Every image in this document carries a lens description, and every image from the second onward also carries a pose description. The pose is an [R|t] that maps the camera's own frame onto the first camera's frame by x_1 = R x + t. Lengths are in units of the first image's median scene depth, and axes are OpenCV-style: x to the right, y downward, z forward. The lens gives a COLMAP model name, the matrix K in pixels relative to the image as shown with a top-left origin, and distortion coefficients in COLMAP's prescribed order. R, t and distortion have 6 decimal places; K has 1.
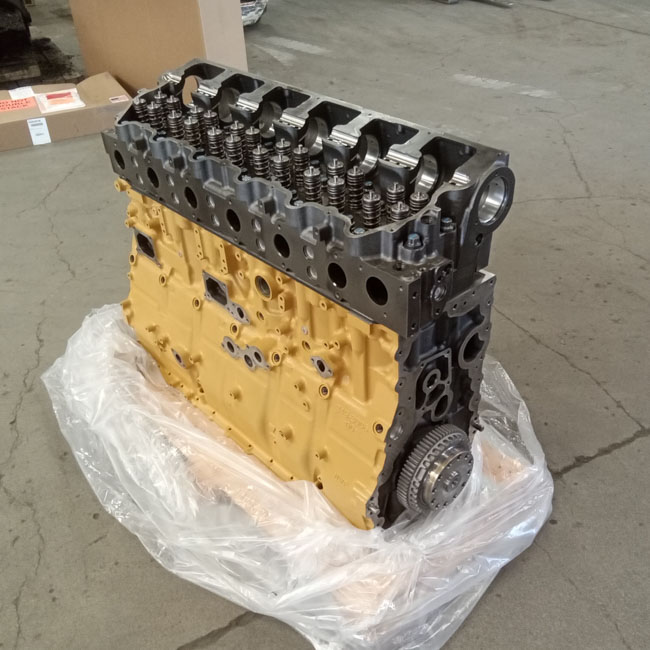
lens RADIAL K [[644.4, 0, 325.0], [0, 644.4, 325.0], [0, 0, 1]] dist [0.004365, -0.015708]
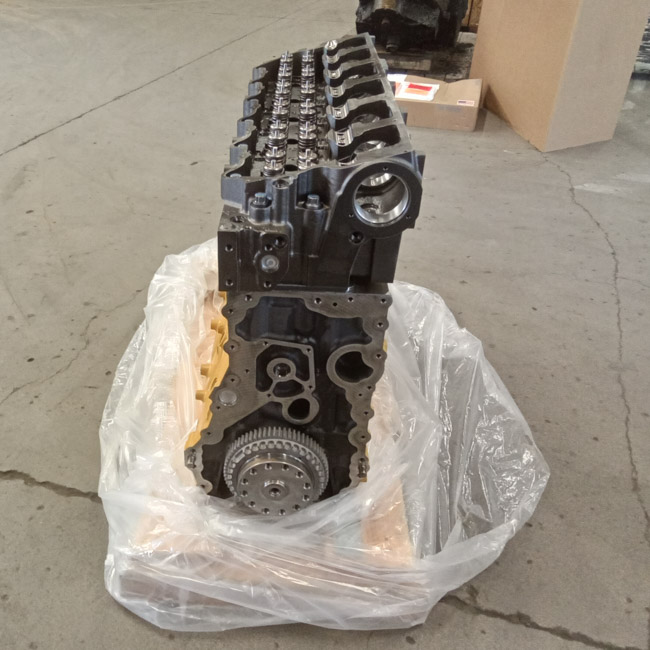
lens RADIAL K [[659.0, 0, 307.9], [0, 659.0, 324.0], [0, 0, 1]] dist [0.006534, -0.006304]
pose [[0.714560, 0.417489, -0.561344, 0.658598], [-0.448220, 0.889296, 0.090837, -0.069729], [0.537124, 0.186697, 0.822582, 0.222111]]
